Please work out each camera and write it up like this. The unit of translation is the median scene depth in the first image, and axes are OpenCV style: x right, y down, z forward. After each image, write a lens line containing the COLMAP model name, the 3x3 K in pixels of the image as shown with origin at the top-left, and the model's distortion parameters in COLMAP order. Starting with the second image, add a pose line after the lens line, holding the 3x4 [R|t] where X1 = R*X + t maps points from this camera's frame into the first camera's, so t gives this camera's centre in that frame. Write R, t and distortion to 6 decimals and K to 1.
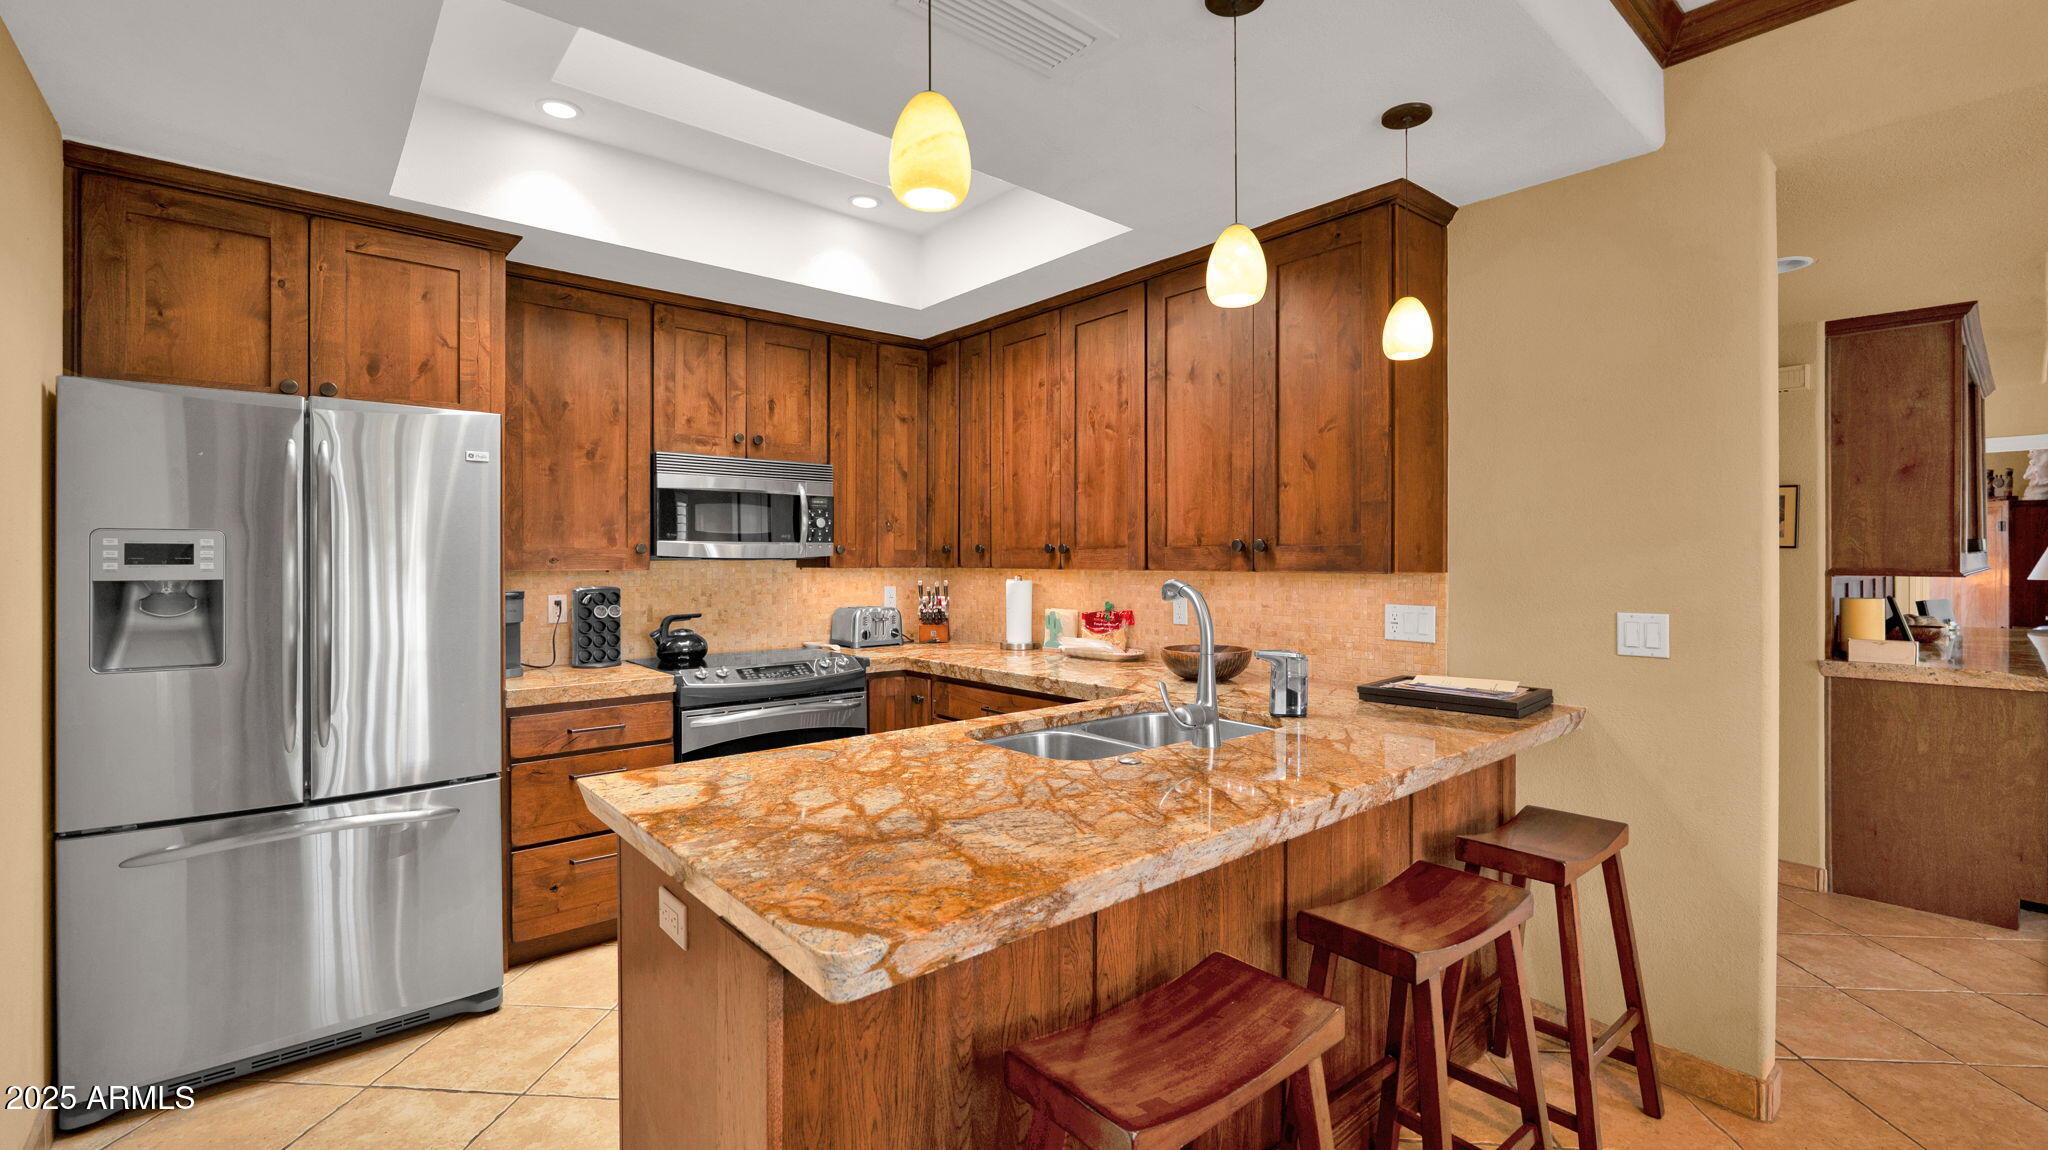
lens RADIAL K [[867.6, 0, 1017.6], [0, 867.6, 561.4], [0, 0, 1]] dist [-0.002553, 0.000198]
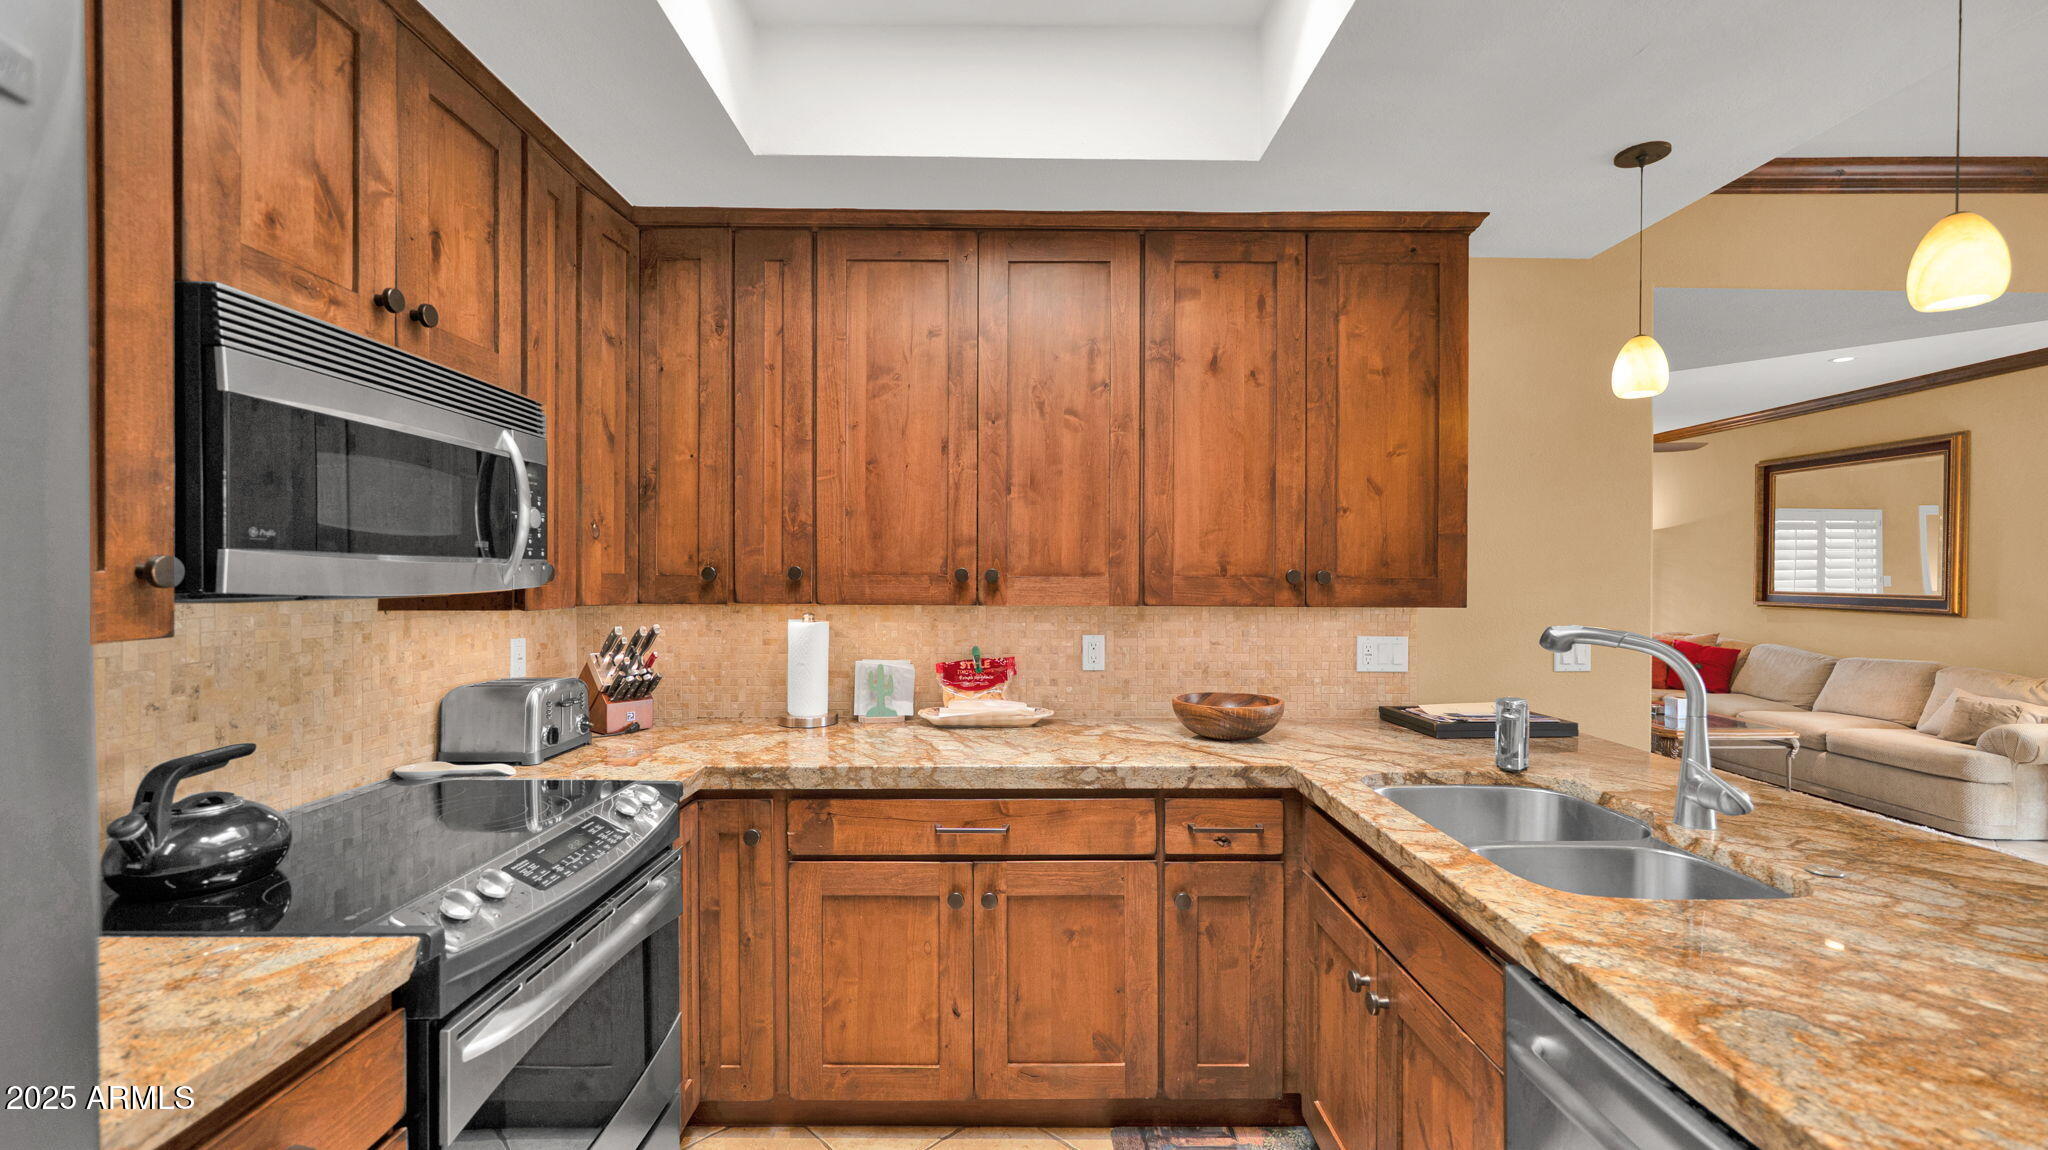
lens RADIAL K [[843.1, 0, 1029.9], [0, 843.1, 581.9], [0, 0, 1]] dist [0.003630, -0.000579]
pose [[0.648720, -0.002030, 0.761024, -0.436458], [-0.002629, 0.999985, 0.004908, -0.013026], [-0.761022, -0.005184, 0.648705, 0.522183]]
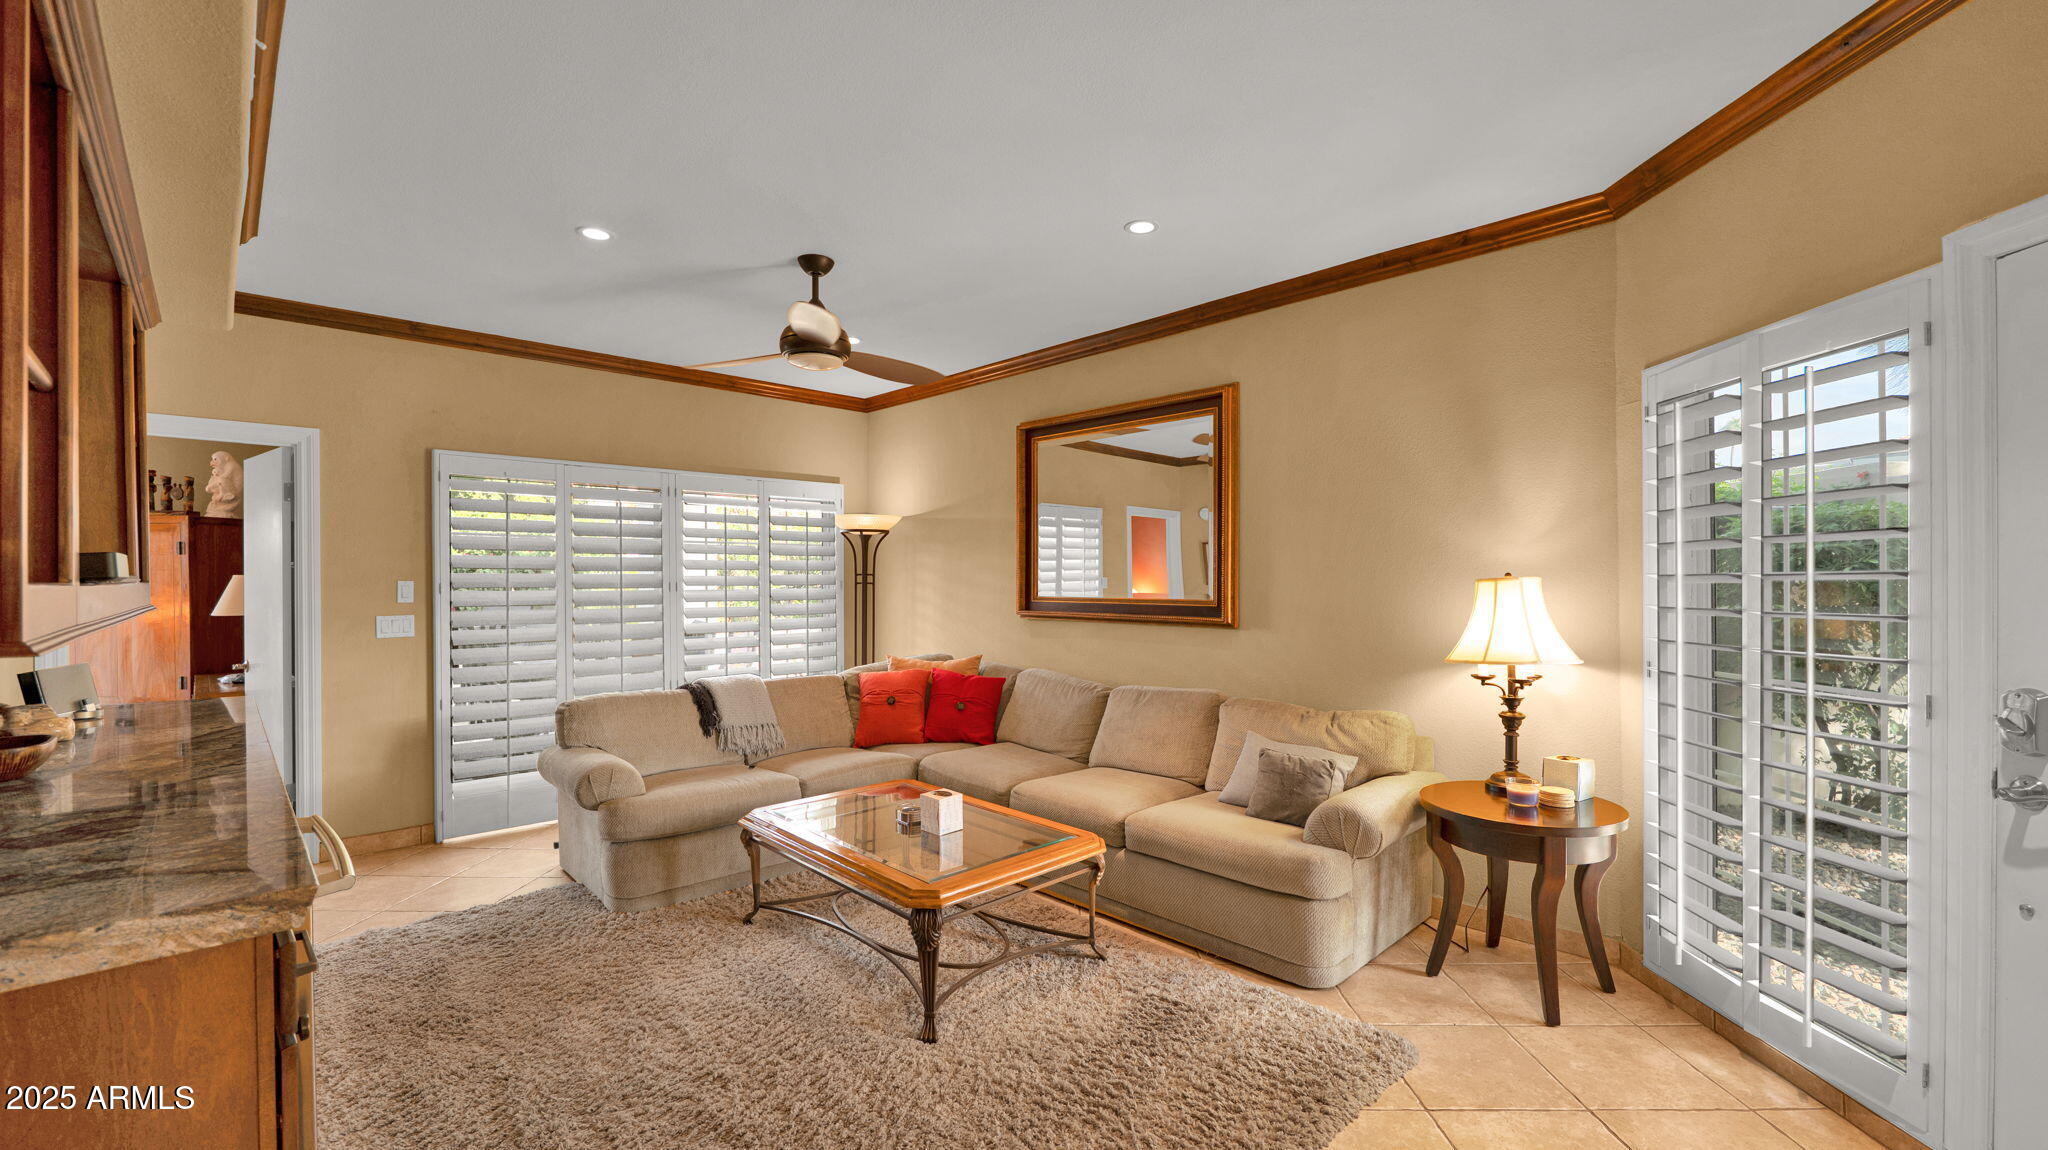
lens RADIAL K [[843.1, 0, 1024.2], [0, 843.1, 584.6], [0, 0, 1]] dist [0.003630, -0.000579]
pose [[-0.056779, 0.000552, 0.998387, 0.686062], [0.005648, 0.999984, -0.000232, -0.007311], [-0.998371, 0.005626, -0.056781, 0.585018]]
